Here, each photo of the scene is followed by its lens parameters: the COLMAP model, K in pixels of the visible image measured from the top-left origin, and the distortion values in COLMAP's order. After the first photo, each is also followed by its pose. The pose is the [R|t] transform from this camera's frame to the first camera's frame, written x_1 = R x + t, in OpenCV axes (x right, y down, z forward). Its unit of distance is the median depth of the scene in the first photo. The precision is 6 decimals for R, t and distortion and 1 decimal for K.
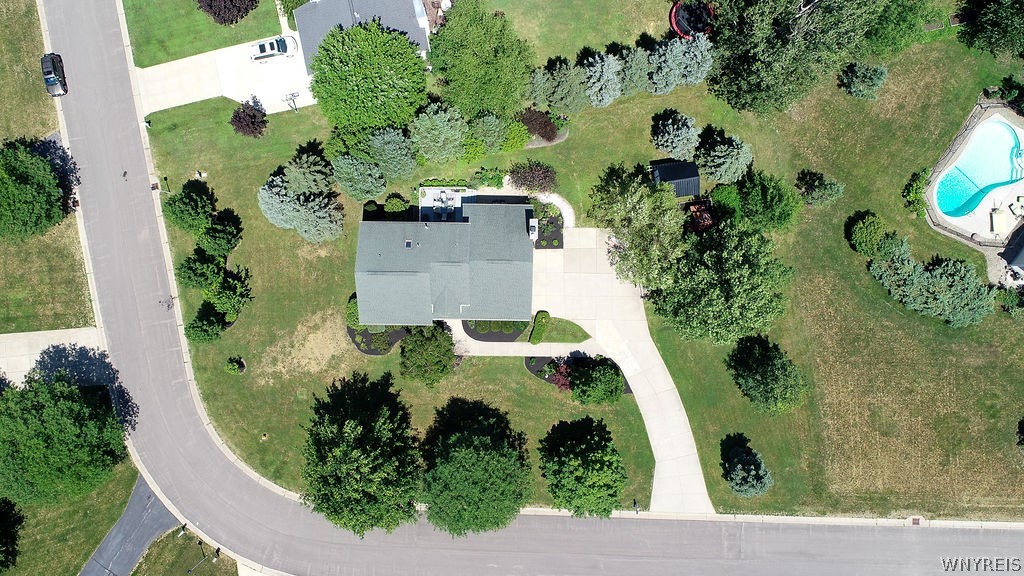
lens RADIAL K [[688.5, 0, 511.7], [0, 688.5, 288.5], [0, 0, 1]] dist [-0.008178, -0.004656]
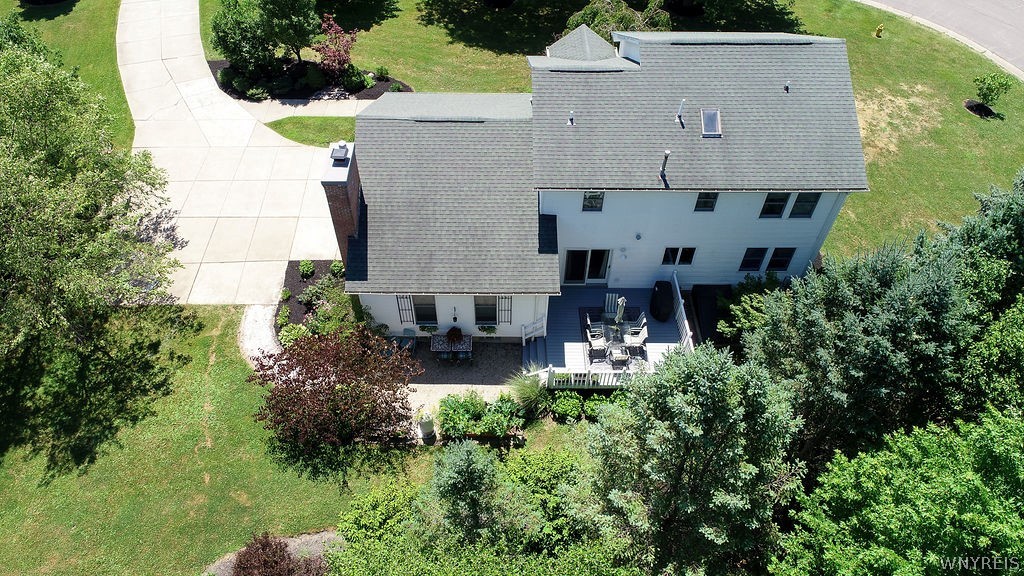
lens RADIAL K [[688.5, 0, 510.1], [0, 688.5, 288.6], [0, 0, 1]] dist [-0.008178, -0.004656]
pose [[-0.999778, 0.017652, -0.011537, -0.042688], [-0.020942, -0.766780, 0.641568, -0.314312], [0.002479, 0.641667, 0.766979, 0.712413]]
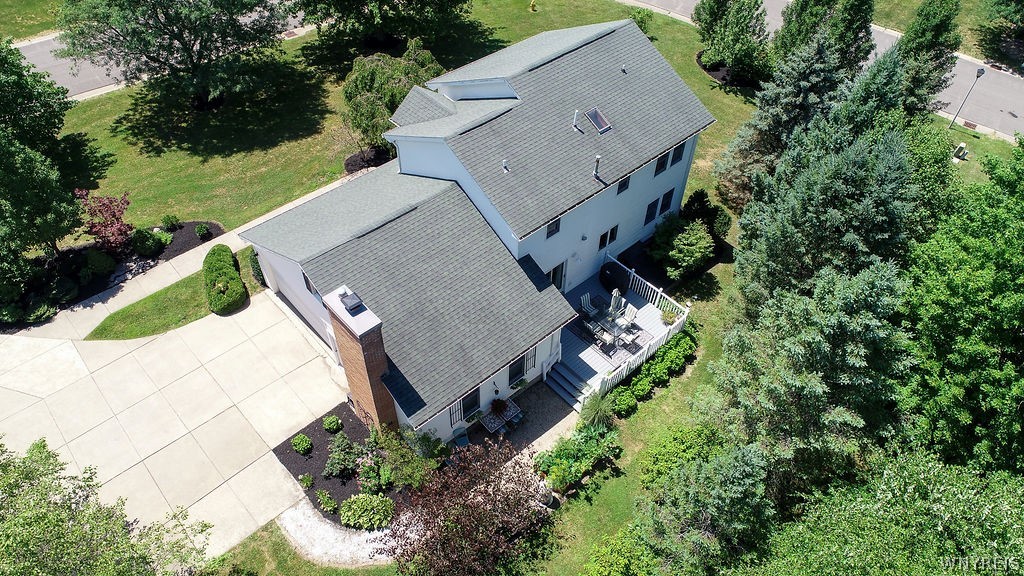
lens RADIAL K [[688.5, 0, 511.1], [0, 688.5, 288.3], [0, 0, 1]] dist [-0.008178, -0.004656]
pose [[-0.734809, 0.498112, -0.460370, 0.102840], [-0.677970, -0.559712, 0.476529, -0.247244], [-0.020310, 0.662274, 0.748986, 0.694342]]
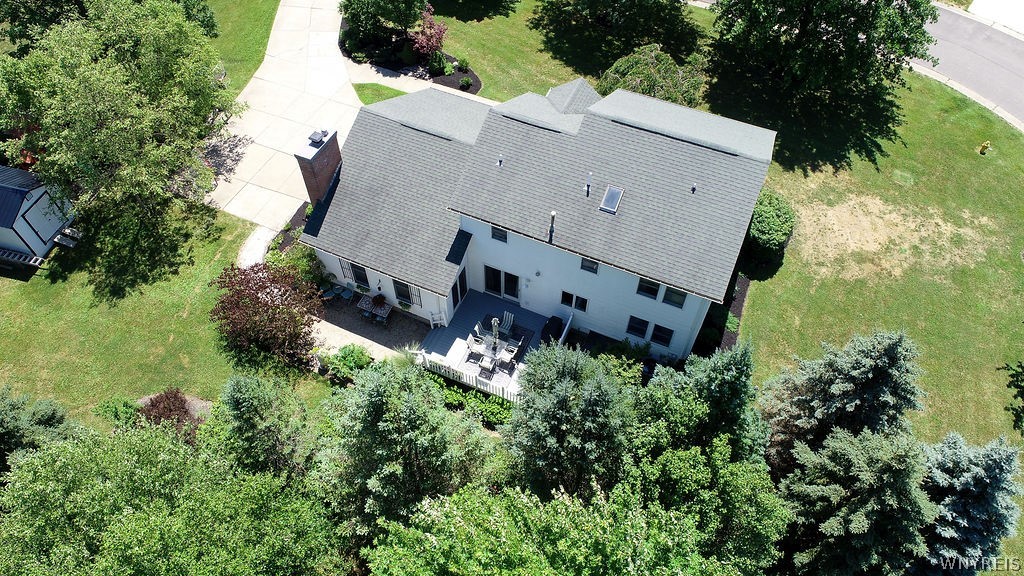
lens RADIAL K [[688.5, 0, 510.4], [0, 688.5, 288.0], [0, 0, 1]] dist [-0.008178, -0.004656]
pose [[-0.917005, -0.314102, 0.245850, -0.191696], [0.398731, -0.738513, 0.543702, -0.303730], [0.010785, 0.596605, 0.802462, 0.648070]]
